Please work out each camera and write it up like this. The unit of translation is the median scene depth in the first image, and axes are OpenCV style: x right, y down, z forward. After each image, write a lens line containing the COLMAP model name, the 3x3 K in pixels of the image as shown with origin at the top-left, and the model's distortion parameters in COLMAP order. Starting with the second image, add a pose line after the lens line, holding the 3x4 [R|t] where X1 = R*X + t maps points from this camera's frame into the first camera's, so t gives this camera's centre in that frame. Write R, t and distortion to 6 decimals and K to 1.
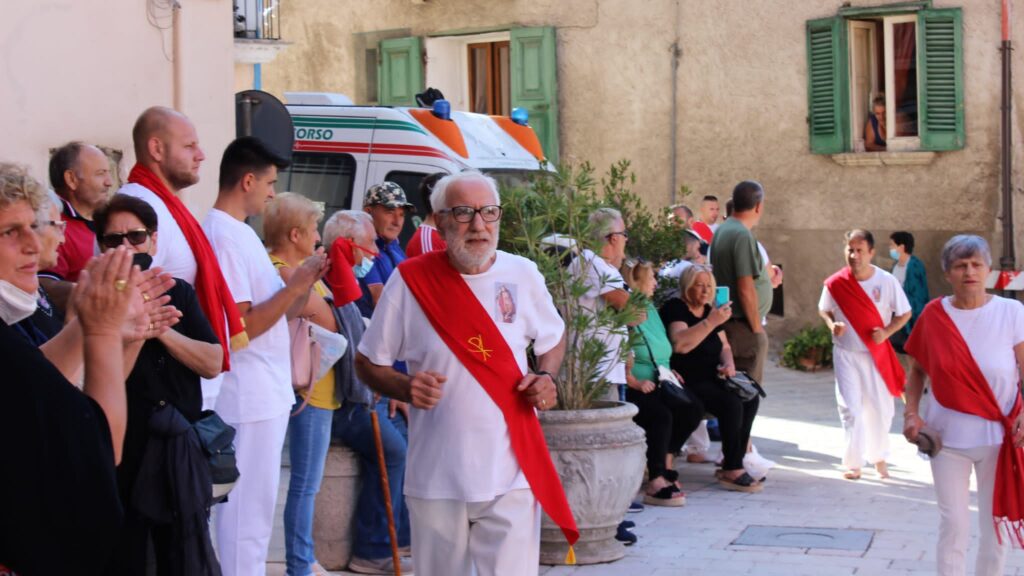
lens RADIAL K [[1916.9, 0, 532.0], [0, 1916.9, 239.6], [0, 0, 1]] dist [0.017741, 0.038566]
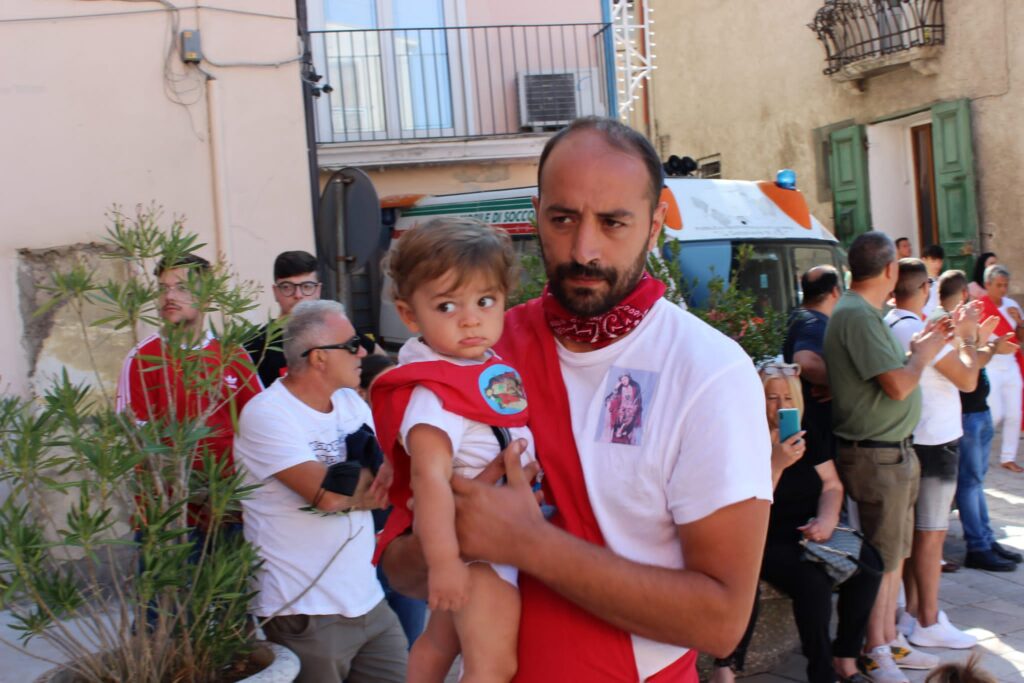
lens RADIAL K [[1261.3, 0, 512.0], [0, 1261.3, 341.5], [0, 0, 1]] dist [-0.048078, 0.030714]
pose [[0.882289, -0.027264, -0.469918, 0.130671], [0.040143, 0.999042, 0.017407, -0.003592], [0.468993, -0.034222, 0.882539, 0.355935]]
